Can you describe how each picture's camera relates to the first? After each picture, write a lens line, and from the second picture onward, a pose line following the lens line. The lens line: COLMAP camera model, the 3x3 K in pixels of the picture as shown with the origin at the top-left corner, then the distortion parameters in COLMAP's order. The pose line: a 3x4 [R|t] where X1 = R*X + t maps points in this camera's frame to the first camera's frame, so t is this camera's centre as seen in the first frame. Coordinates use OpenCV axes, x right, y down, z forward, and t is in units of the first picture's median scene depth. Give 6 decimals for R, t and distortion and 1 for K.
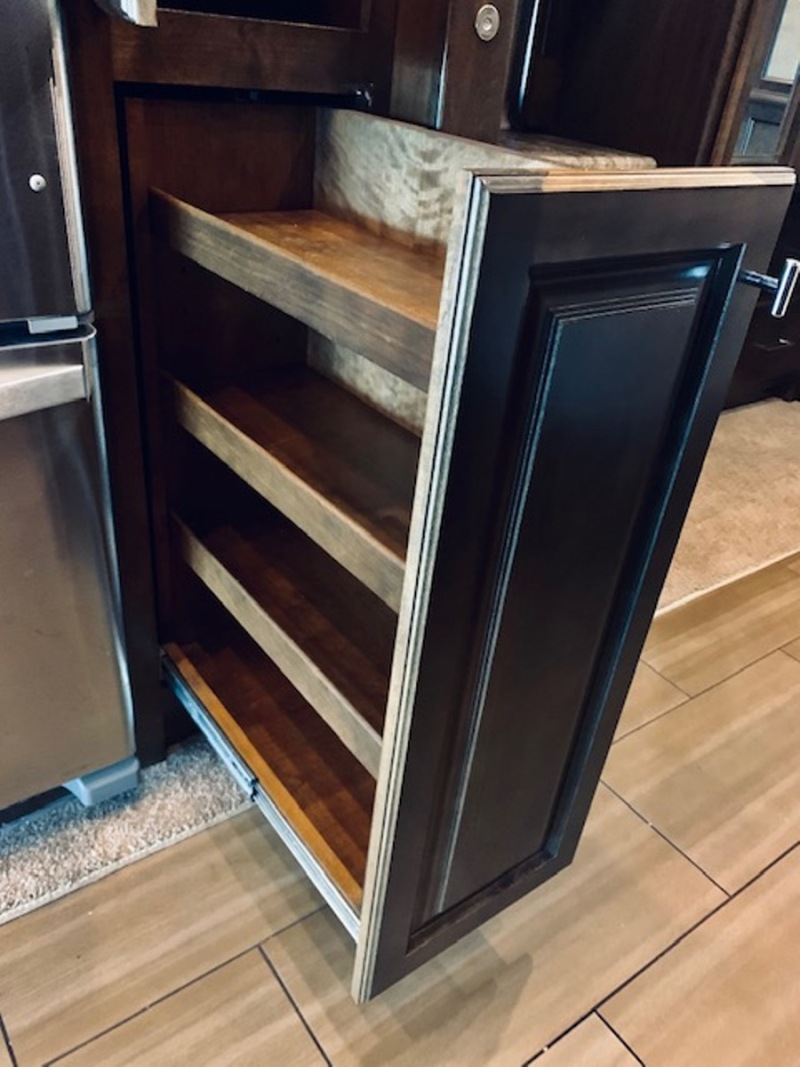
lens RADIAL K [[825.9, 0, 400.0], [0, 825.9, 533.5], [0, 0, 1]] dist [0.002118, 0.001607]
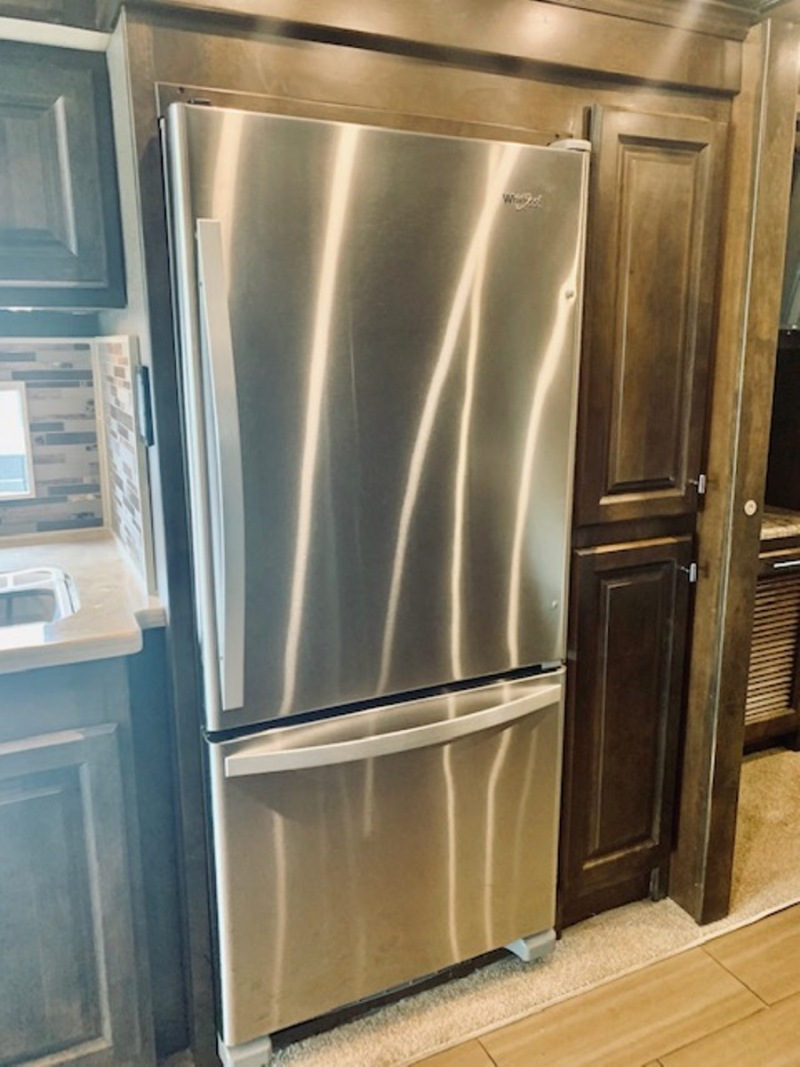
lens RADIAL K [[797.0, 0, 400.0], [0, 797.0, 533.5], [0, 0, 1]] dist [0.000903, 0.002260]
pose [[0.974477, -0.064192, -0.215115, -0.231958], [-0.011552, 0.942637, -0.333620, 0.071347], [0.224191, 0.327590, 0.917836, -0.711494]]
